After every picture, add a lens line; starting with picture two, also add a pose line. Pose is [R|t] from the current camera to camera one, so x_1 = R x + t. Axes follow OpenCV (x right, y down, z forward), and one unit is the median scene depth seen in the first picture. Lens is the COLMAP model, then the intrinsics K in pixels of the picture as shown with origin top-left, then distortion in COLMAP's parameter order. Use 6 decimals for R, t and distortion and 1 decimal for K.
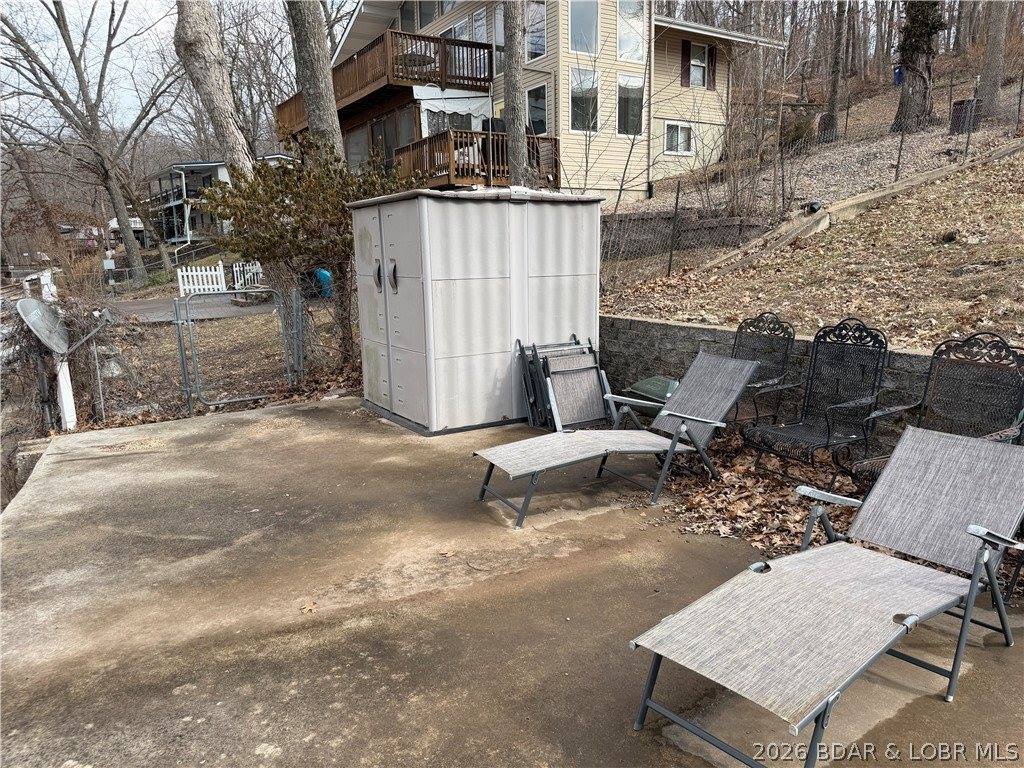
lens RADIAL K [[718.8, 0, 512.0], [0, 718.8, 384.0], [0, 0, 1]] dist [0.104655, -0.156935]
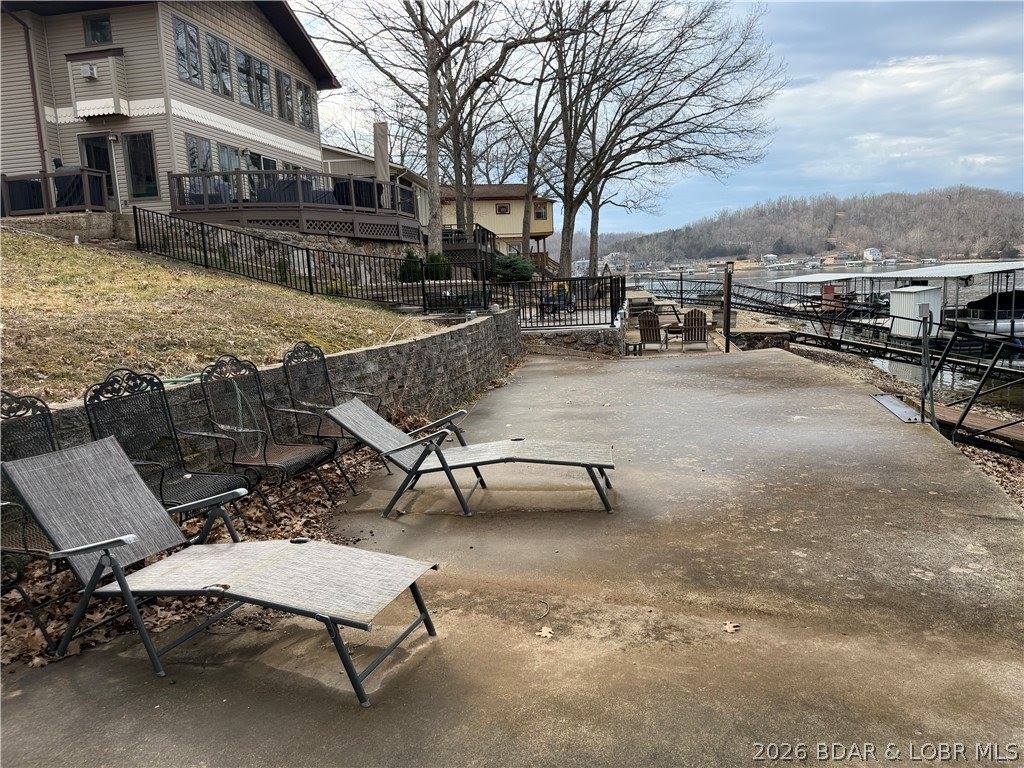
lens RADIAL K [[718.8, 0, 512.0], [0, 718.8, 384.0], [0, 0, 1]] dist [0.104655, -0.156935]
pose [[-0.699012, -0.054654, 0.713018, -0.360075], [0.181484, 0.950873, 0.250806, -0.141481], [-0.691697, 0.304718, -0.654753, 0.837530]]
